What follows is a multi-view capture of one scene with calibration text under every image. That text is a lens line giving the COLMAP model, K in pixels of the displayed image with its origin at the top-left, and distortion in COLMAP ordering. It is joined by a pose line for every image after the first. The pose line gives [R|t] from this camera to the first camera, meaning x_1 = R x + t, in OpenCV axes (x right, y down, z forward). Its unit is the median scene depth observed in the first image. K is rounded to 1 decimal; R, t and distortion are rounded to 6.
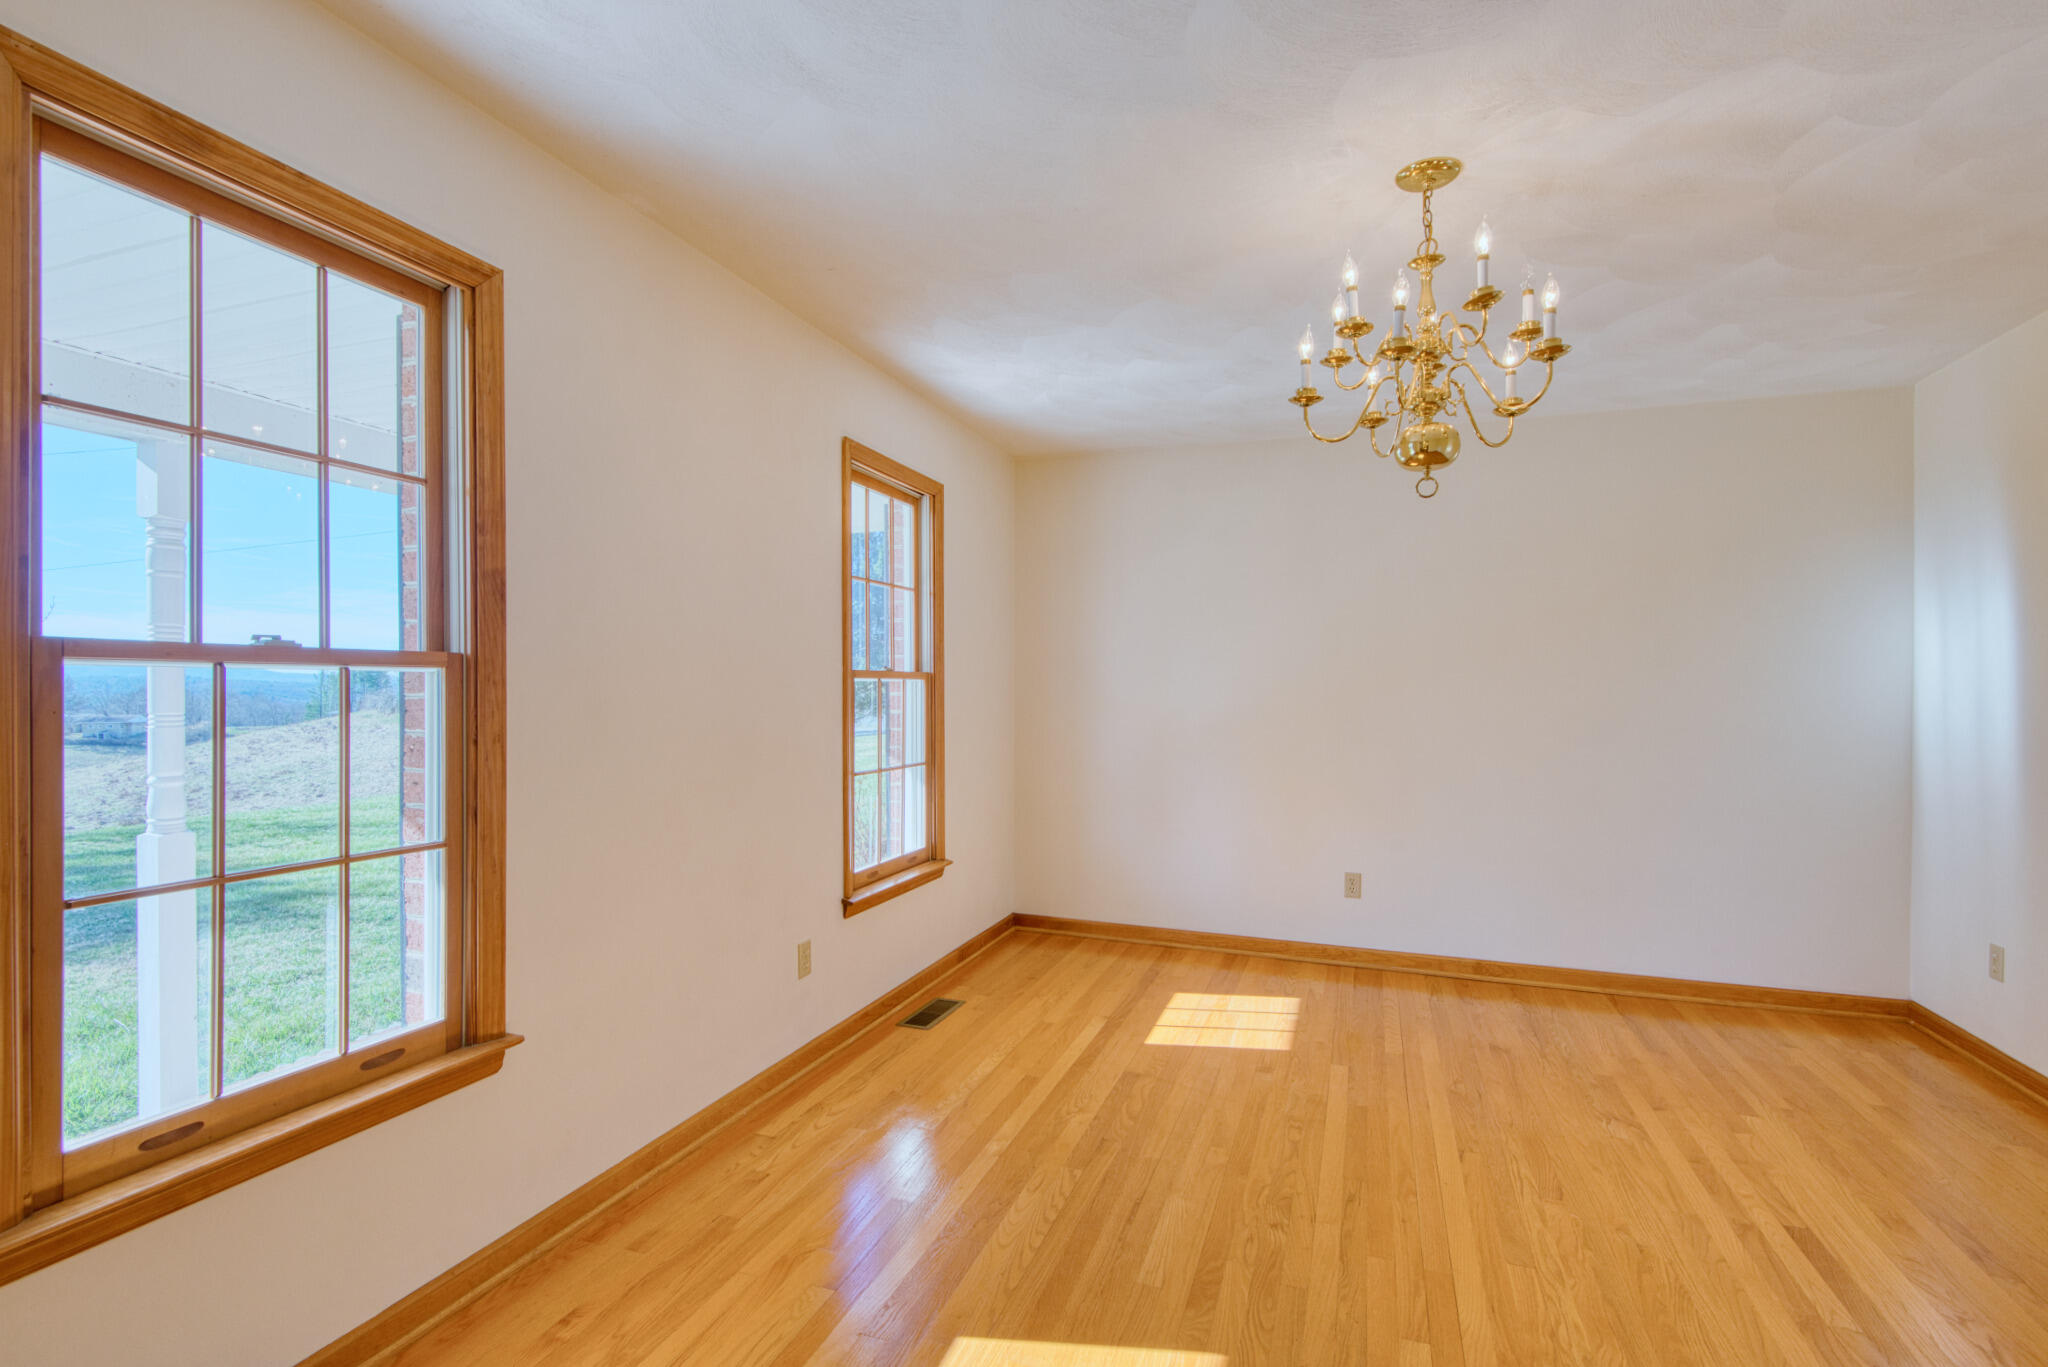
lens RADIAL K [[970.3, 0, 1017.1], [0, 970.3, 690.6], [0, 0, 1]] dist [0.047249, -0.029838]
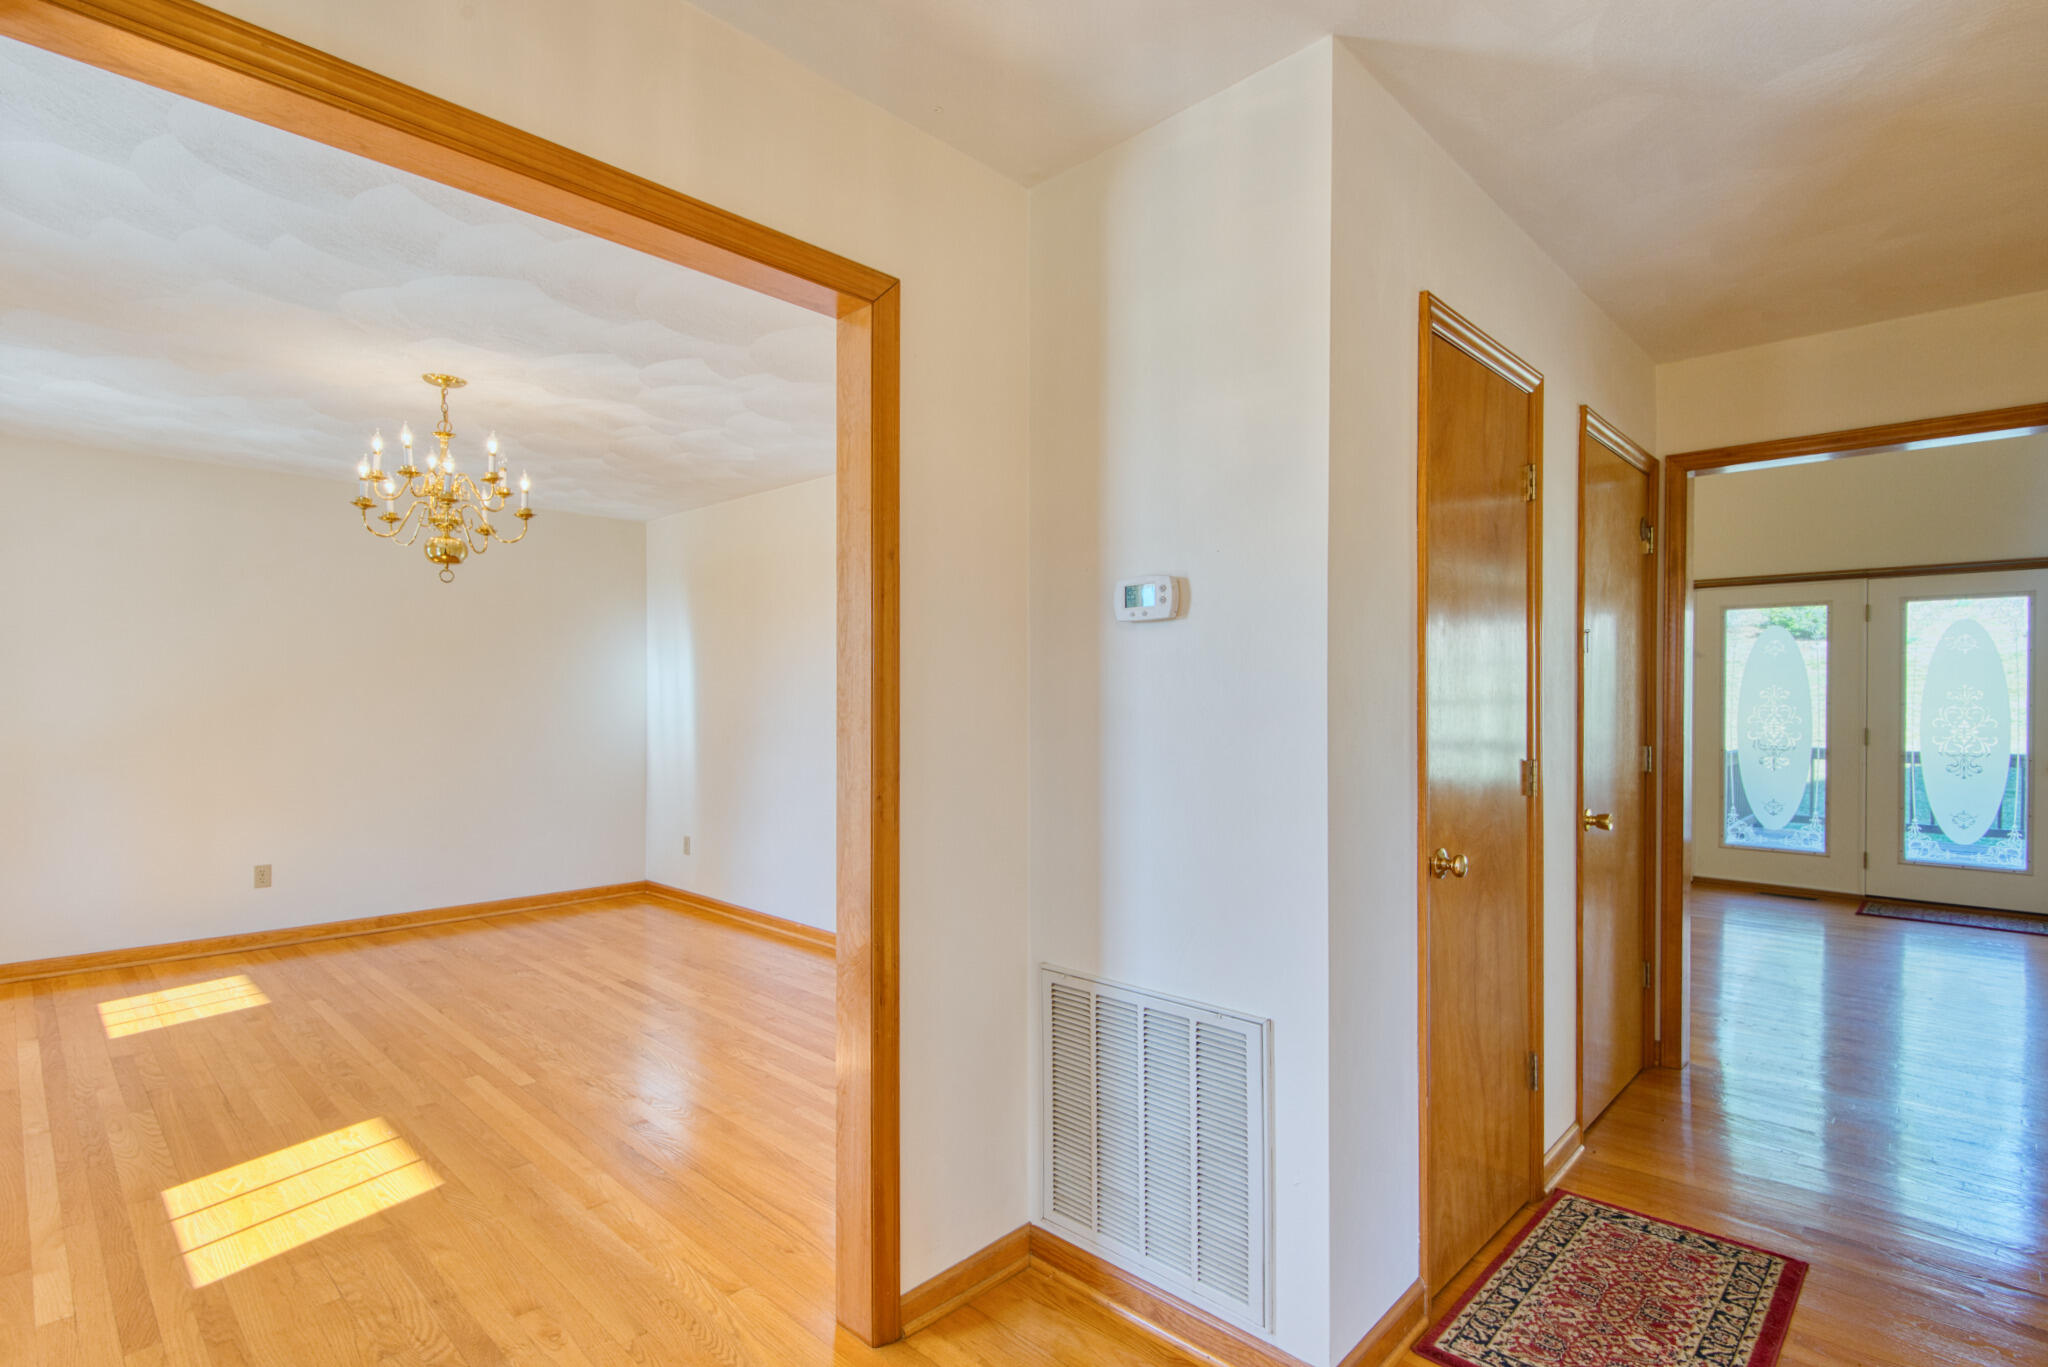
lens RADIAL K [[994.6, 0, 1019.1], [0, 994.6, 701.6], [0, 0, 1]] dist [0.028165, -0.017507]
pose [[0.417441, -0.007418, 0.908674, -0.478670], [0.001632, 0.999971, 0.007414, -0.009989], [-0.908703, -0.001612, 0.417441, -0.373152]]
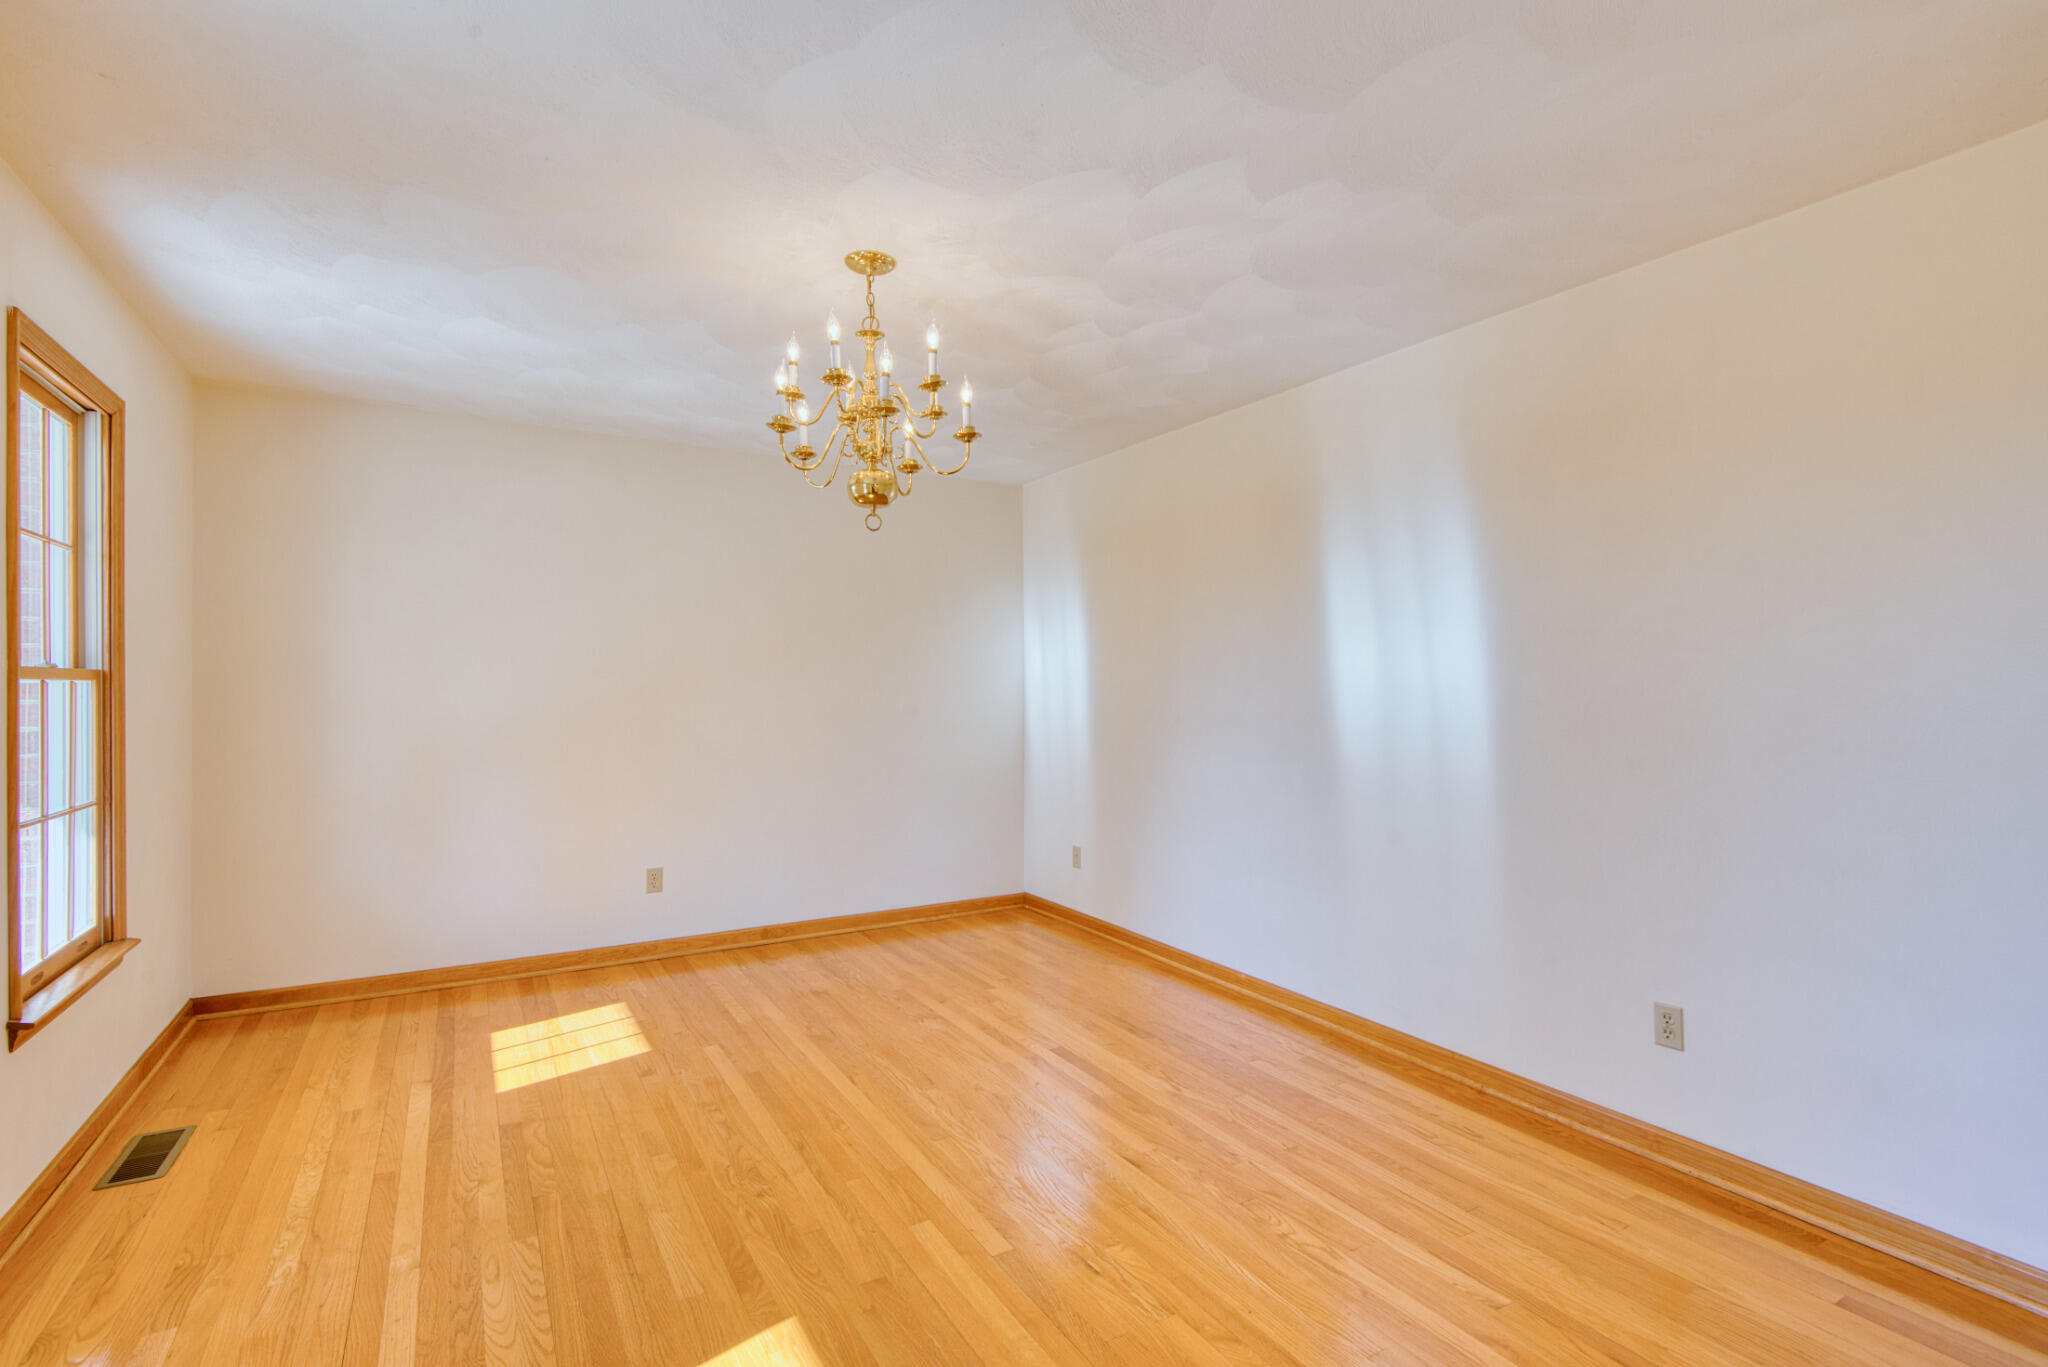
lens RADIAL K [[955.3, 0, 1017.7], [0, 955.3, 678.1], [0, 0, 1]] dist [0.075829, -0.051448]
pose [[0.646848, 0.000124, 0.762619, -0.261472], [0.008027, 0.999943, -0.006971, -0.003780], [-0.762576, 0.010631, 0.646811, 0.071210]]
